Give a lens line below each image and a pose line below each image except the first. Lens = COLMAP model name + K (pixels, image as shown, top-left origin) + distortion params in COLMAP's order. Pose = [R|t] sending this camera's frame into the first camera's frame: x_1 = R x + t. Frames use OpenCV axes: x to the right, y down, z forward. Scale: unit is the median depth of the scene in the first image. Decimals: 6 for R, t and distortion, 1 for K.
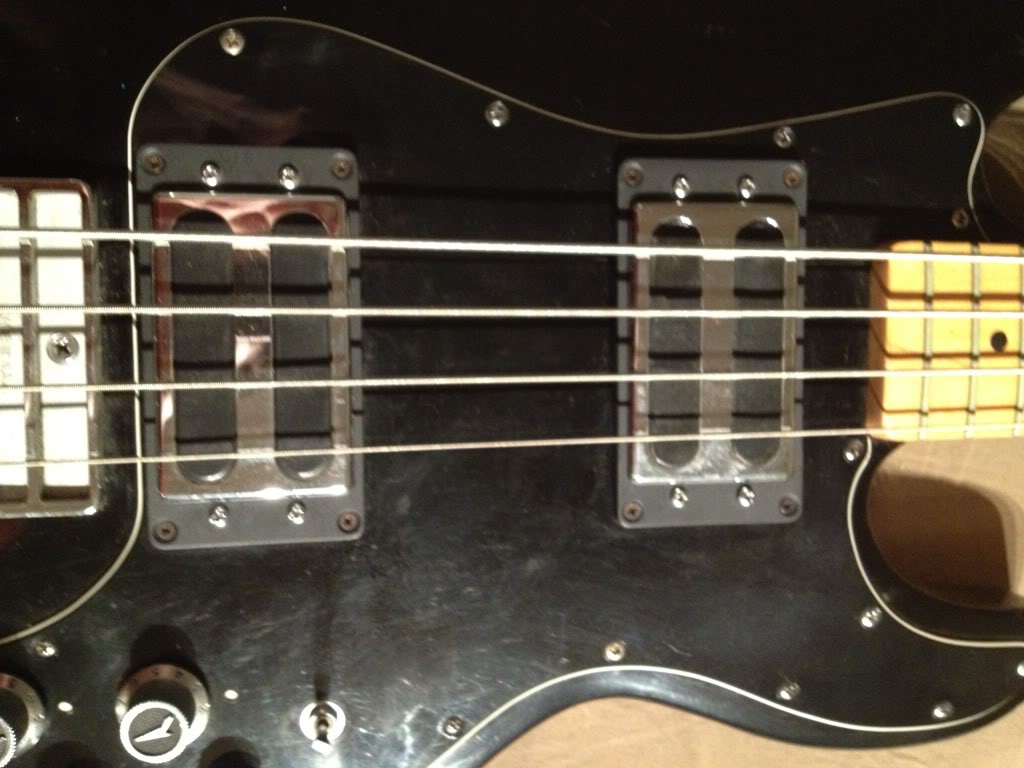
lens RADIAL K [[1076.5, 0, 507.6], [0, 1076.5, 410.4], [0, 0, 1]] dist [0.163607, -0.587444]
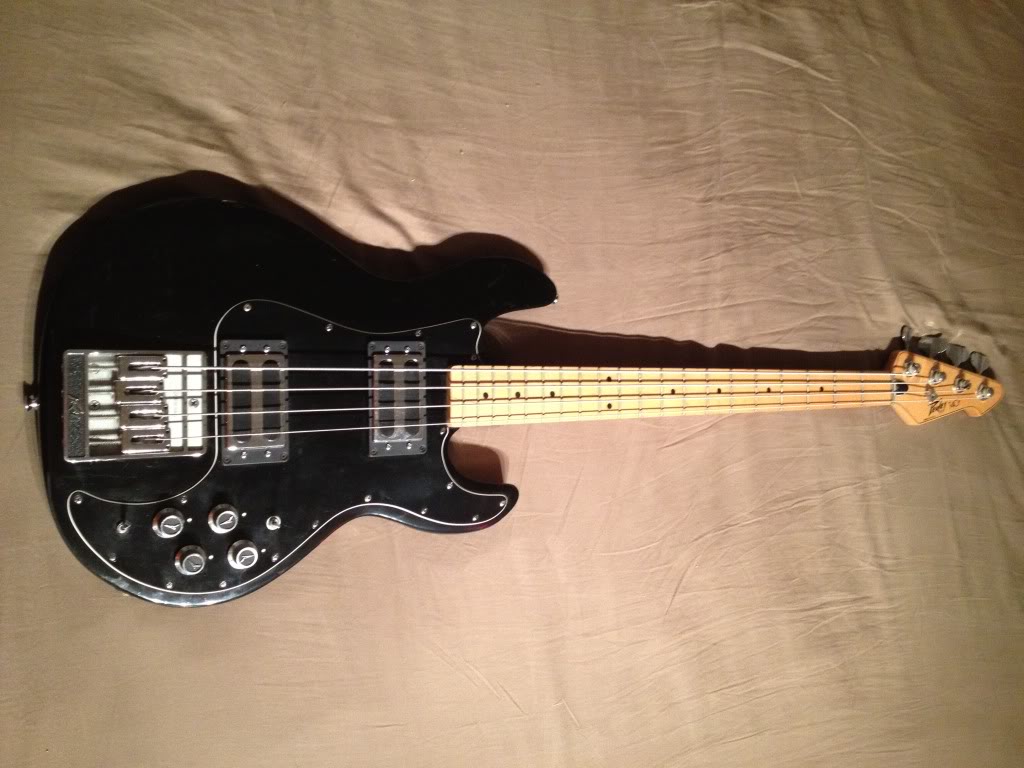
lens RADIAL K [[1004.6, 0, 514.1], [0, 1004.6, 375.8], [0, 0, 1]] dist [0.185685, -0.454480]
pose [[0.954623, -0.008439, 0.297696, -0.373740], [0.031533, 0.996844, -0.072857, 0.102723], [-0.296141, 0.078938, 0.951877, -1.966354]]
